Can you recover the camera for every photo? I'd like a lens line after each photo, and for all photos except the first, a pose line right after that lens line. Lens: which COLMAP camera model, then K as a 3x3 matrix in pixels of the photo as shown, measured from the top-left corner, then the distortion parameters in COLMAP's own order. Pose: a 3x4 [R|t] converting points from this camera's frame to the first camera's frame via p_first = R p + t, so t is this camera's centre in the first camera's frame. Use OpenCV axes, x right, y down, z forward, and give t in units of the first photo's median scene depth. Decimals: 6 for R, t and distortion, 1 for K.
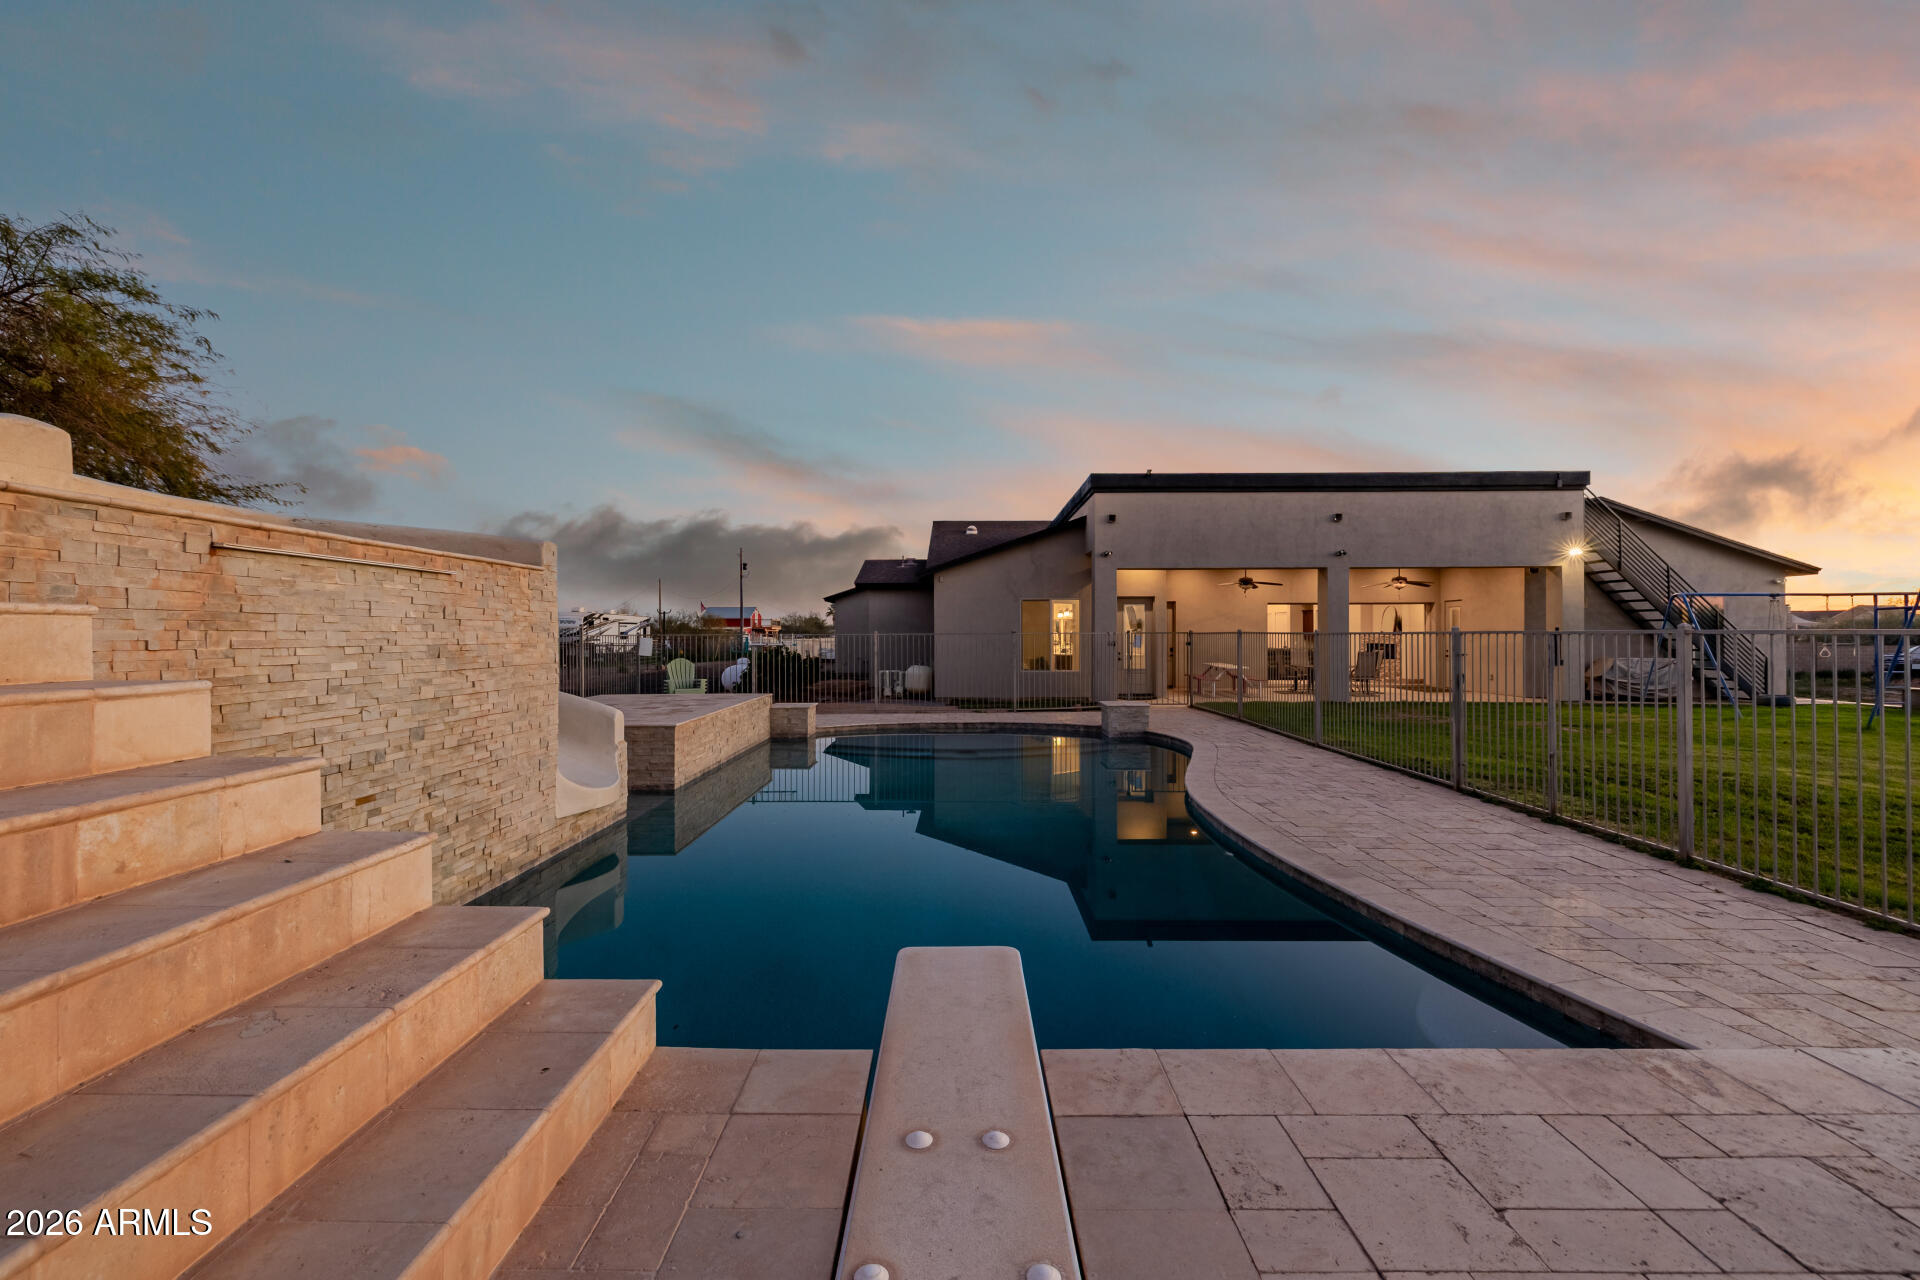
lens RADIAL K [[807.9, 0, 951.8], [0, 807.9, 632.9], [0, 0, 1]] dist [0.001020, 0.000816]
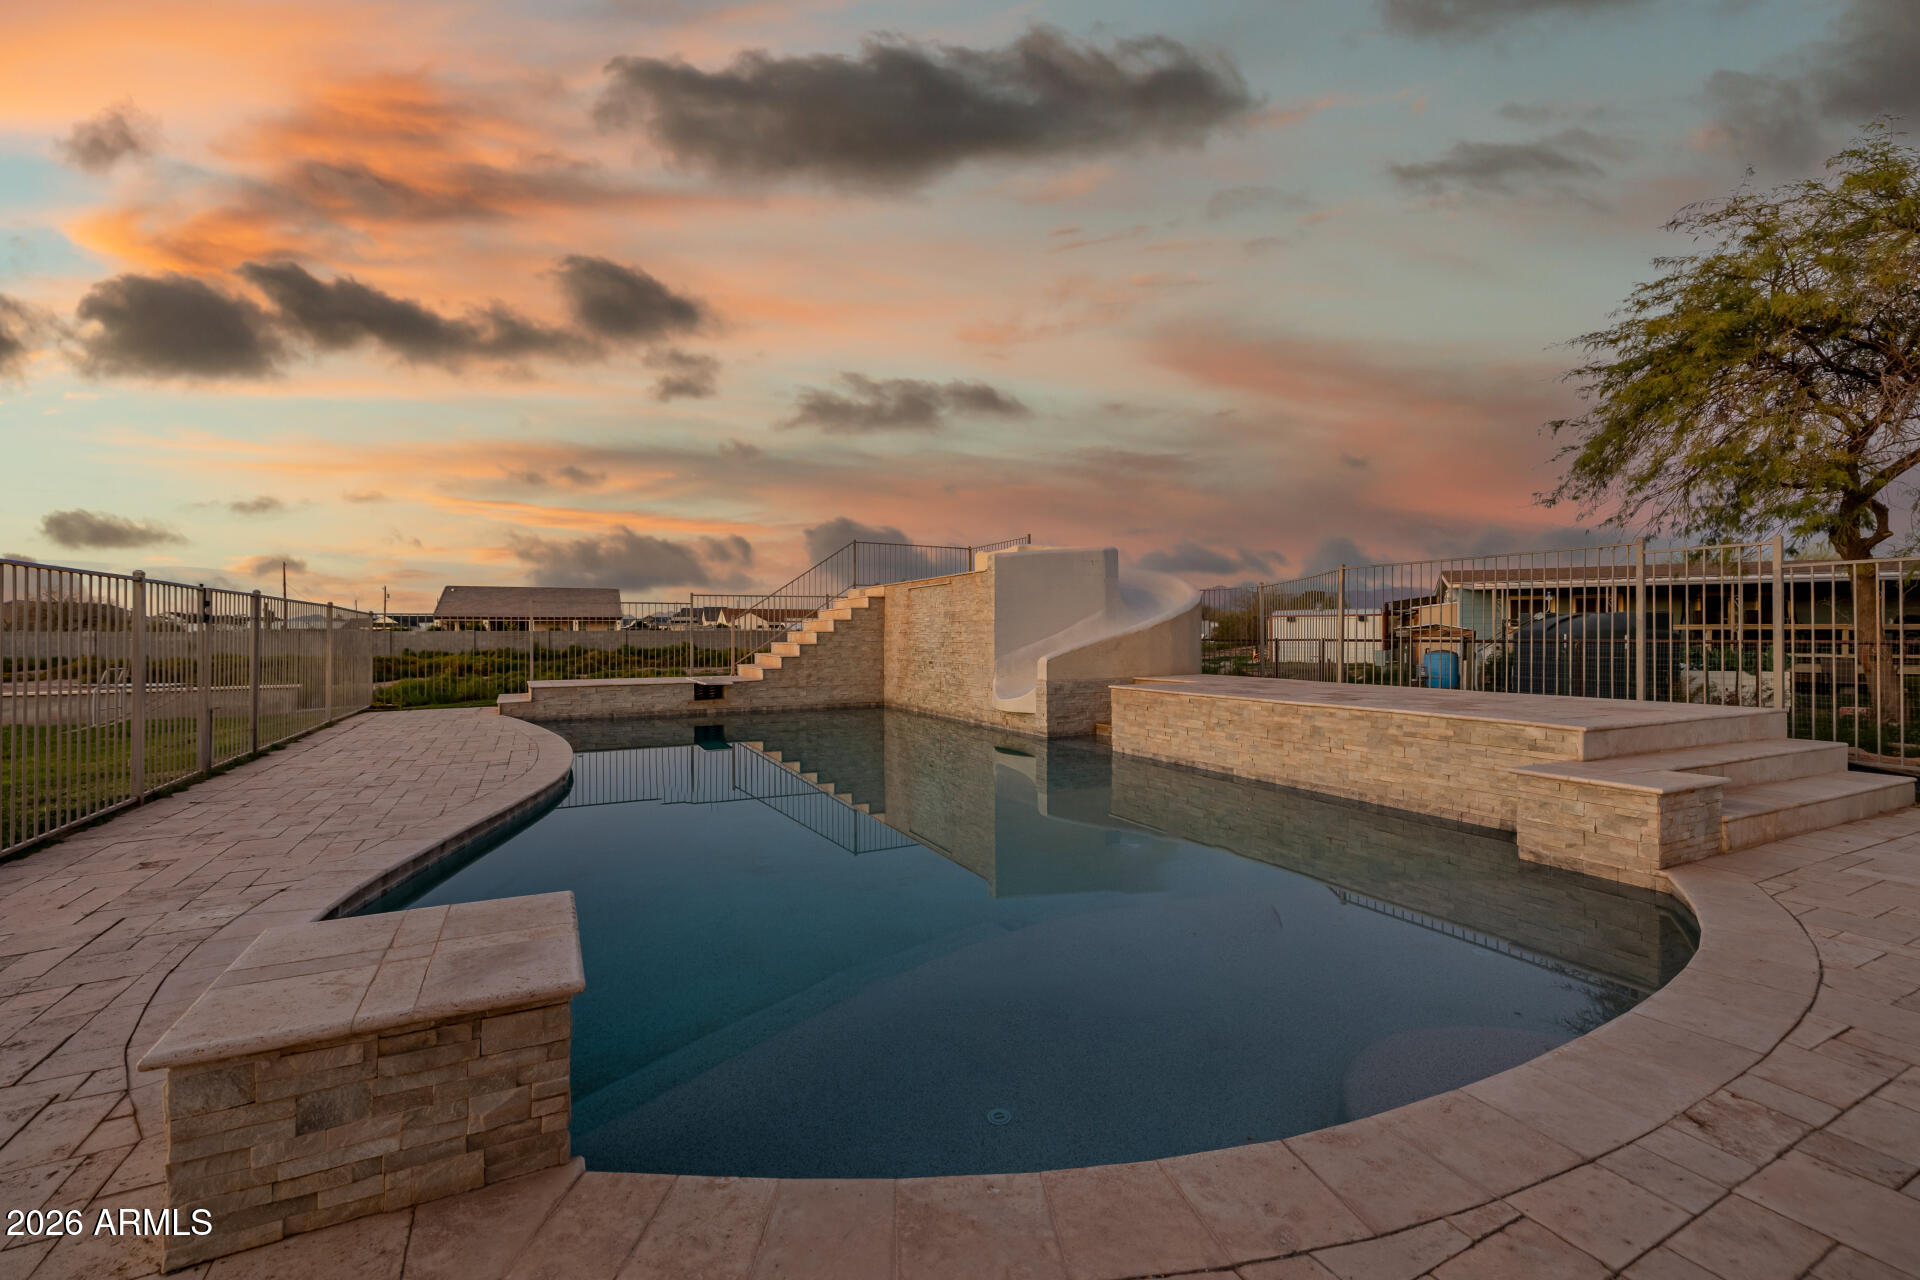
lens RADIAL K [[804.2, 0, 952.9], [0, 804.2, 627.0], [0, 0, 1]] dist [0.002809, 0.000397]
pose [[-0.887499, -0.000769, -0.460808, 0.424649], [0.004523, 0.999936, -0.010381, 0.071274], [0.460787, -0.011297, -0.887439, 2.600501]]
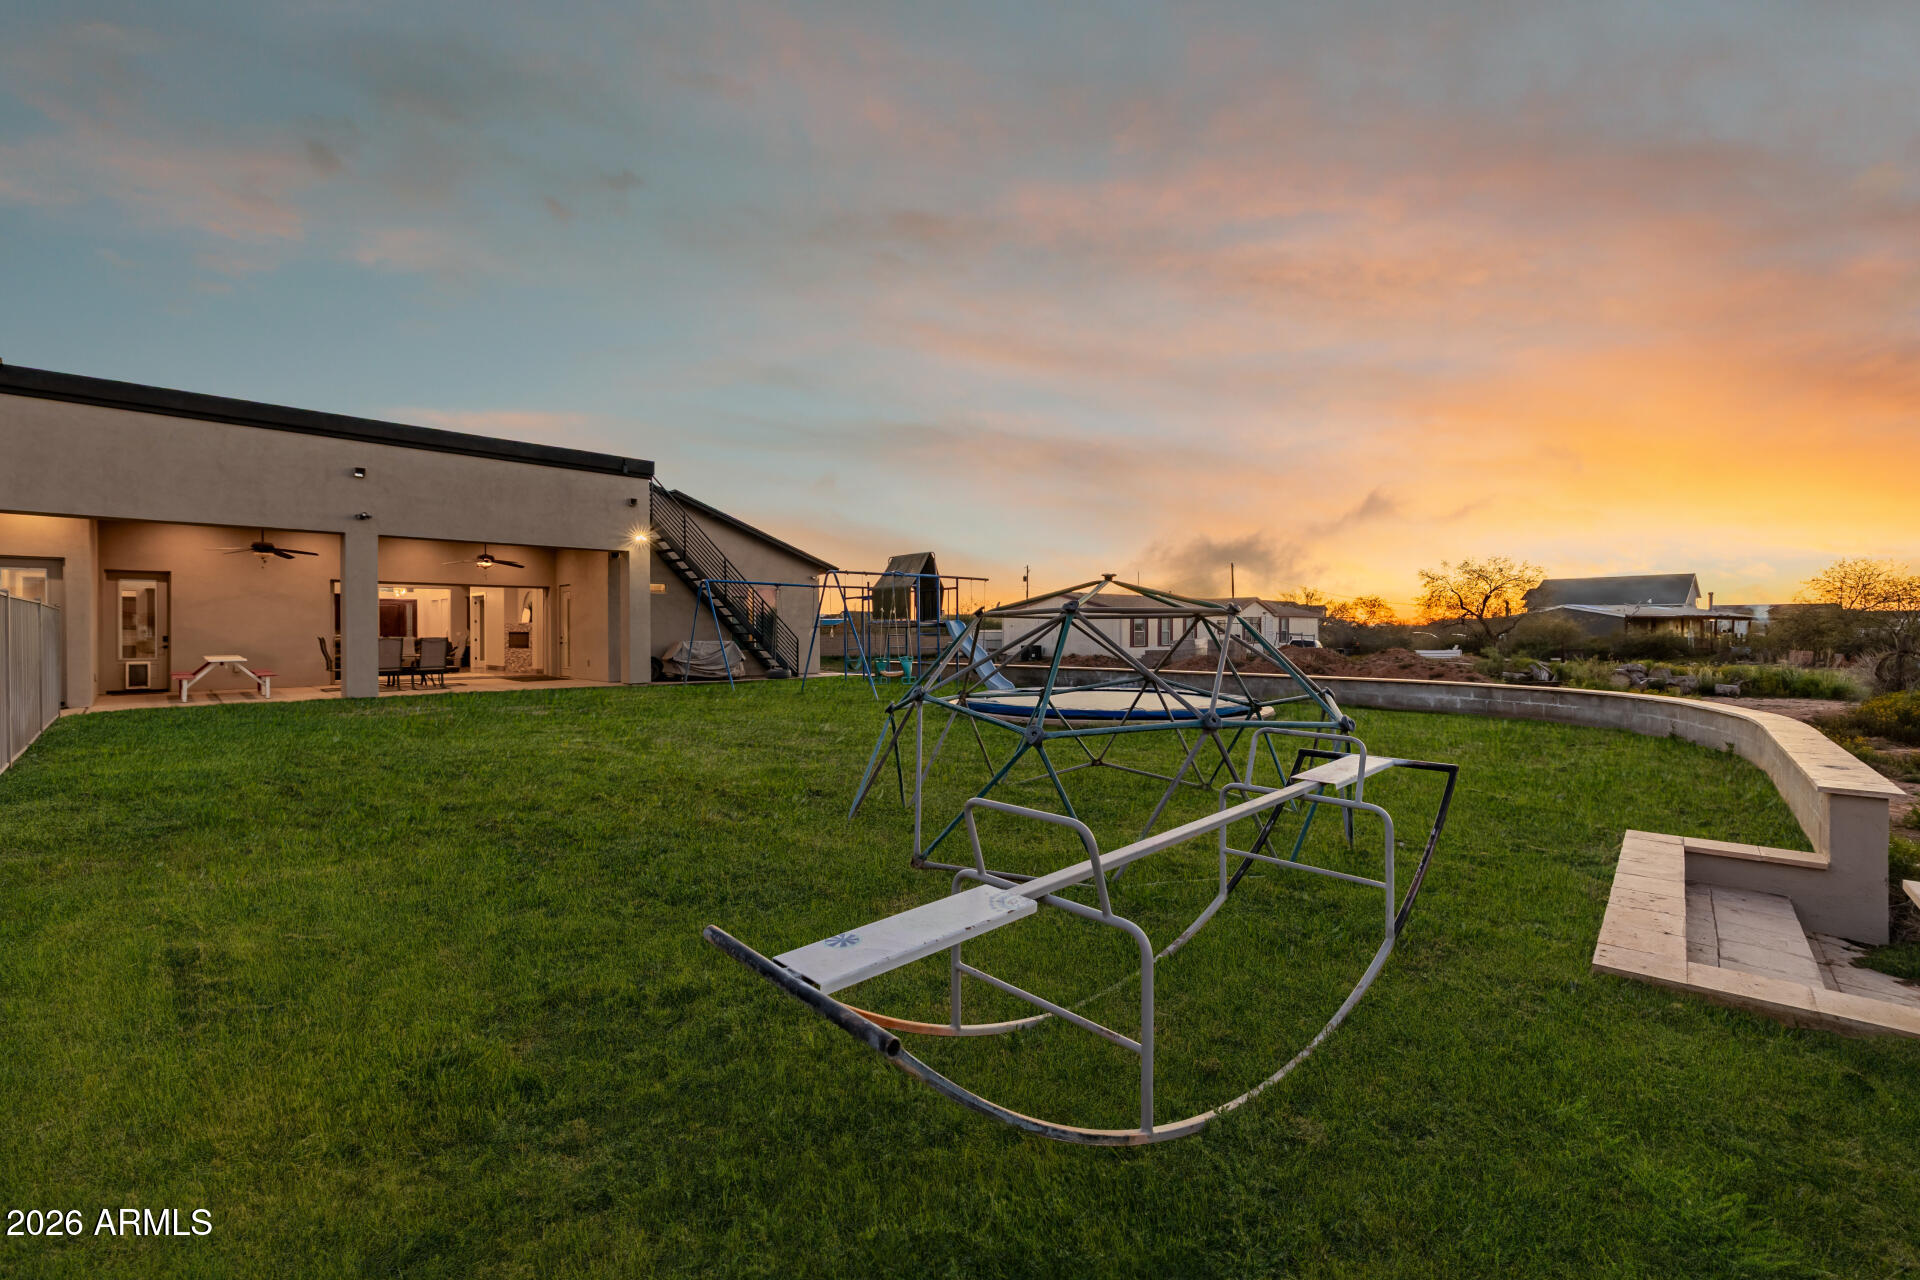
lens RADIAL K [[807.9, 0, 951.8], [0, 807.9, 632.9], [0, 0, 1]] dist [0.001020, 0.000816]
pose [[0.697517, -0.002779, 0.716563, 0.951191], [0.000981, 0.999995, 0.002923, 0.054646], [-0.716568, -0.001336, 0.697516, -0.000880]]
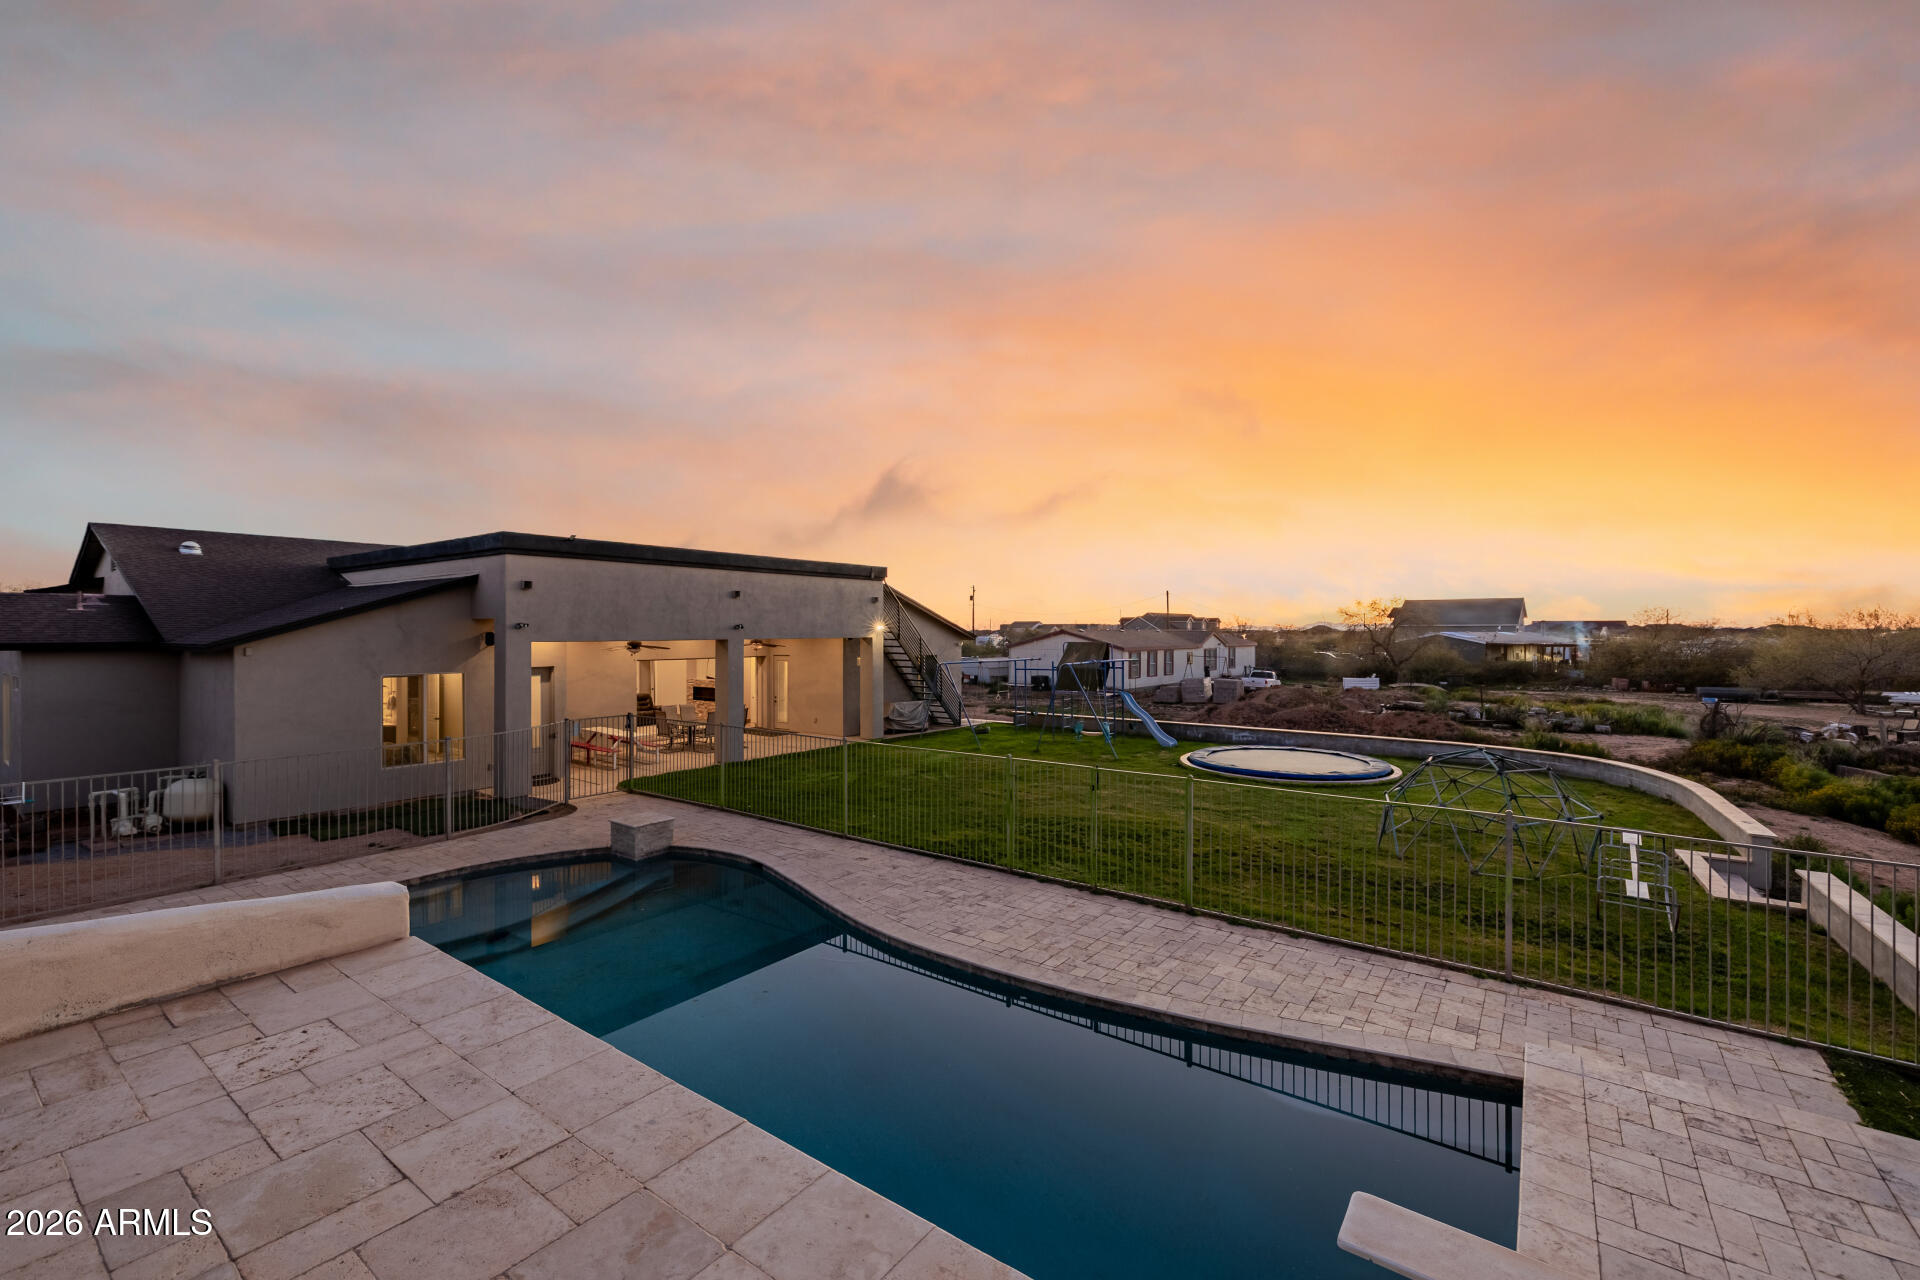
lens RADIAL K [[807.9, 0, 951.8], [0, 807.9, 632.9], [0, 0, 1]] dist [0.001020, 0.000816]
pose [[0.588905, -0.000258, 0.808202, -0.732182], [-0.003938, 0.999987, 0.003189, -0.293396], [-0.808192, -0.005061, 0.588897, 0.358270]]
